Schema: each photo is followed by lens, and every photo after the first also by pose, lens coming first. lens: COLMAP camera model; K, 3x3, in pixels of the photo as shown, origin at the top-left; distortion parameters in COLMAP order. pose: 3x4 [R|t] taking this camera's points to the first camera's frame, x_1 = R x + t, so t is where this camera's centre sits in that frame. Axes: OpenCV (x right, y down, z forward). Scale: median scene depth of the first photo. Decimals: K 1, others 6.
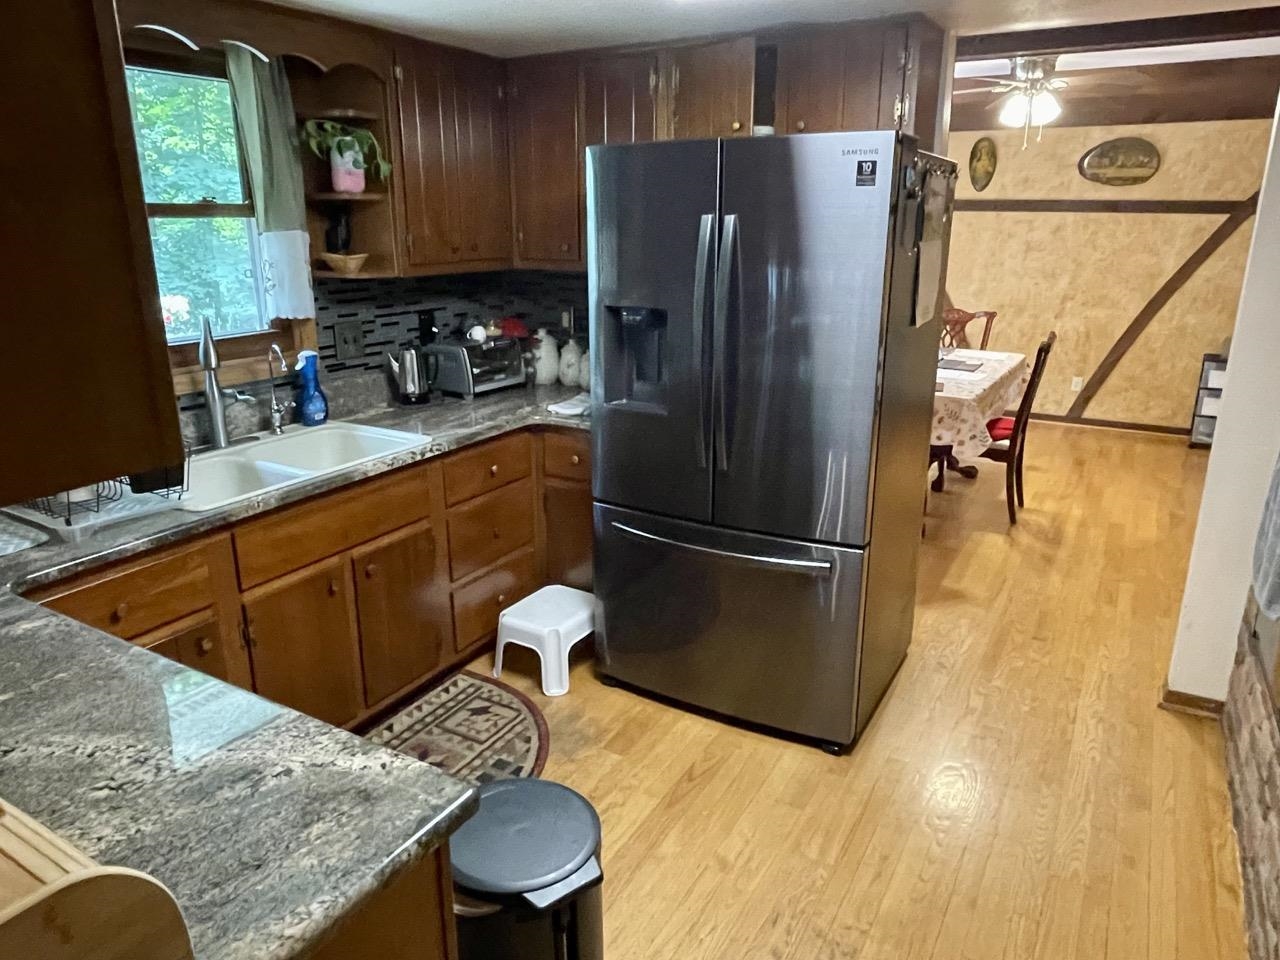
lens RADIAL K [[861.9, 0, 640.3], [0, 861.9, 480.6], [0, 0, 1]] dist [-0.005498, -0.010591]
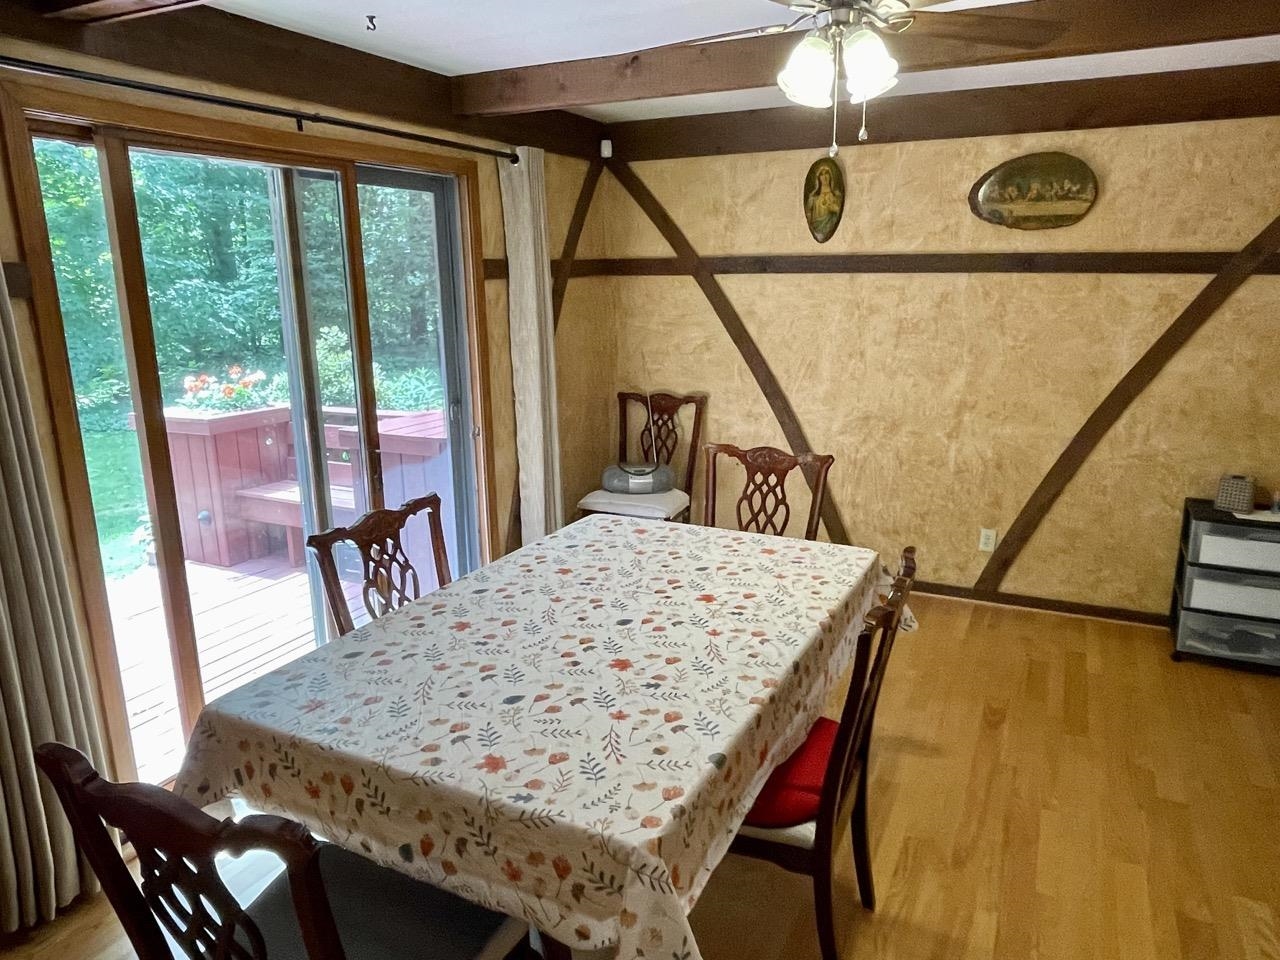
lens RADIAL K [[861.9, 0, 635.8], [0, 861.9, 477.1], [0, 0, 1]] dist [-0.005498, -0.010591]
pose [[0.997781, -0.028829, 0.060020, 0.226955], [0.032290, 0.997822, -0.057523, -0.138564], [-0.058231, 0.059334, 0.996538, 0.407111]]
